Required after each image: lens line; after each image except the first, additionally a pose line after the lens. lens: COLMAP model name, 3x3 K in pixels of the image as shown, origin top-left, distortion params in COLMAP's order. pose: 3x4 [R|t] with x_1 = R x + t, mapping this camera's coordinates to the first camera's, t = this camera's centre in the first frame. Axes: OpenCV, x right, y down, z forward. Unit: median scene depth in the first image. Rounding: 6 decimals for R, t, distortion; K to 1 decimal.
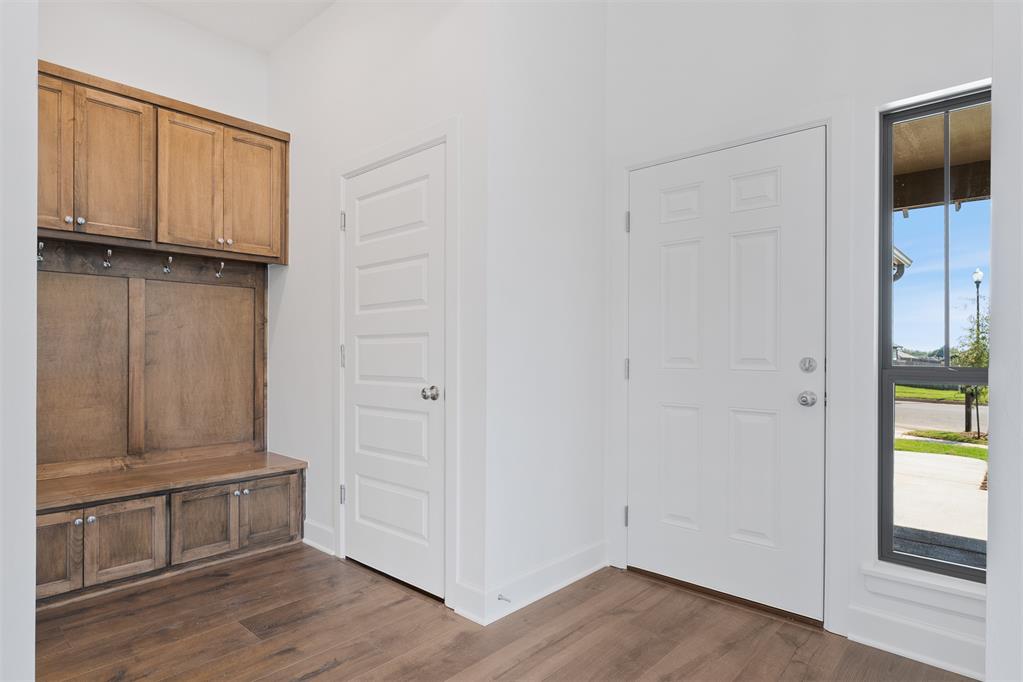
lens RADIAL K [[566.6, 0, 510.7], [0, 566.6, 353.3], [0, 0, 1]] dist [0.000120, -0.000015]
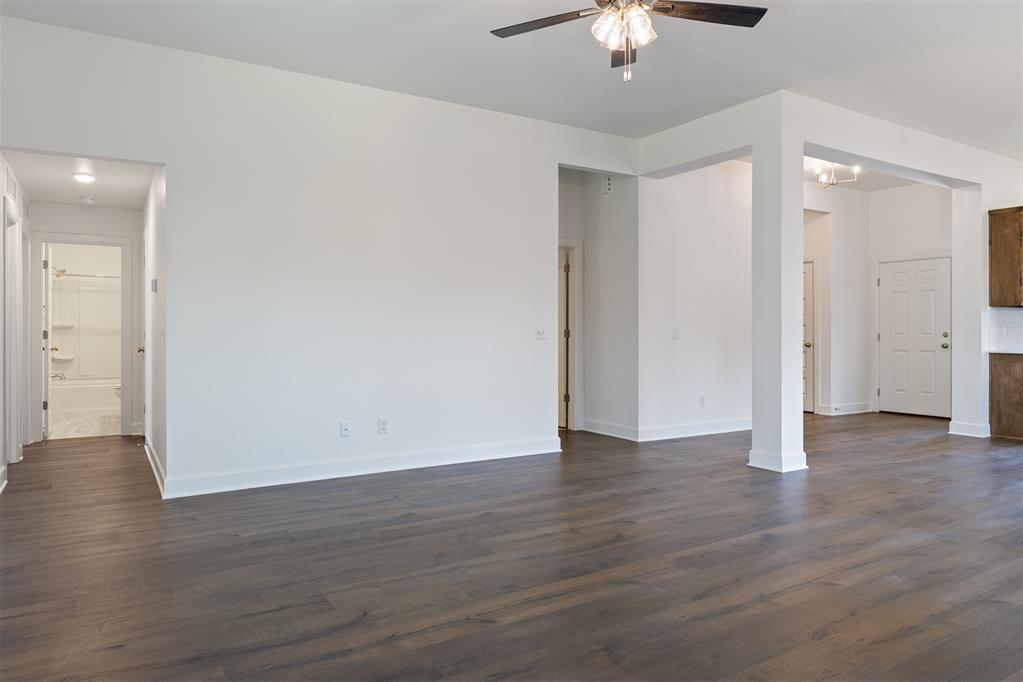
lens RADIAL K [[651.4, 0, 505.2], [0, 651.4, 329.8], [0, 0, 1]] dist [-0.000428, -0.000095]
pose [[0.960355, -0.005041, -0.278733, -0.774044], [0.004118, 0.999984, -0.003896, -0.003382], [0.278748, 0.002594, 0.960361, -3.001968]]
